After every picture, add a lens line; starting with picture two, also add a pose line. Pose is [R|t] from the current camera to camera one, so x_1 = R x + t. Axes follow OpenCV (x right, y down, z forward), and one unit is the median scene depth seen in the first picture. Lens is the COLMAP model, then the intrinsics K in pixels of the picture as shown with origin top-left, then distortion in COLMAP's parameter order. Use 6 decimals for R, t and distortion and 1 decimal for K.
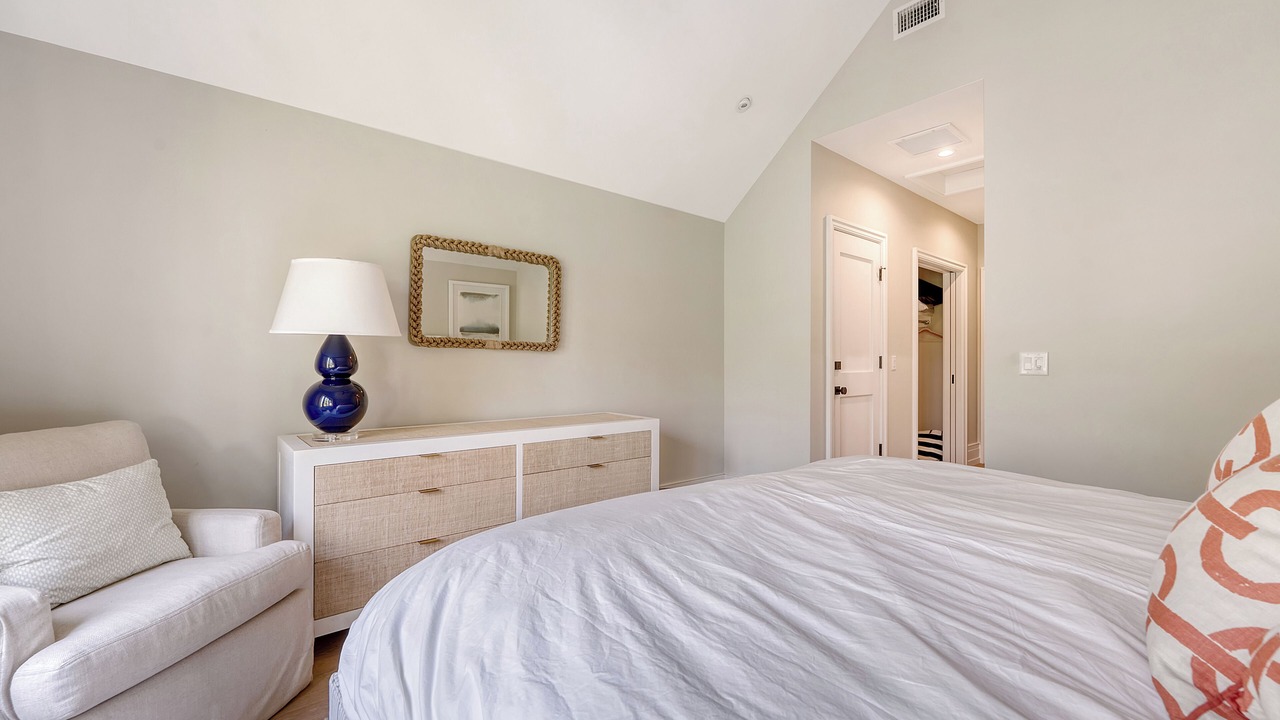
lens RADIAL K [[521.1, 0, 641.4], [0, 521.1, 359.1], [0, 0, 1]] dist [-0.003794, 0.000697]
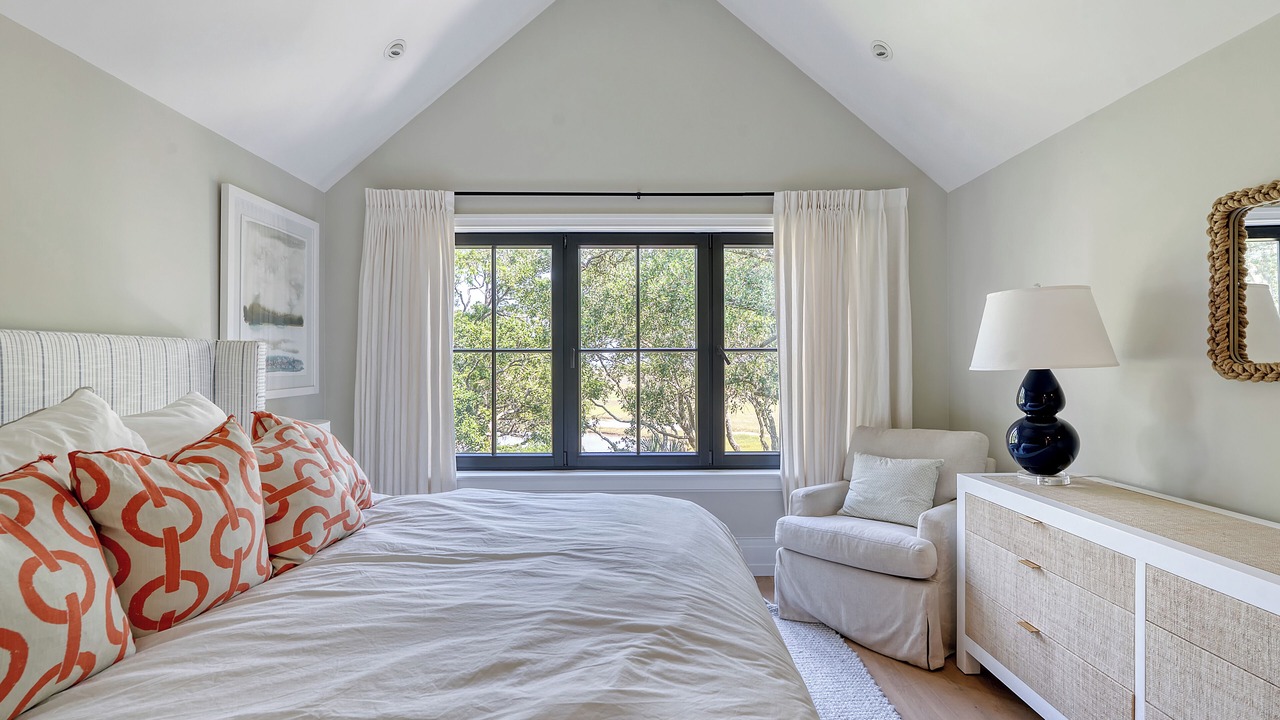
lens RADIAL K [[521.1, 0, 640.9], [0, 521.1, 367.7], [0, 0, 1]] dist [-0.003794, 0.000697]
pose [[-0.598416, -0.004403, -0.801174, 0.572778], [-0.000725, 0.999987, -0.004954, -0.042172], [0.801185, -0.002383, -0.598412, 0.976406]]
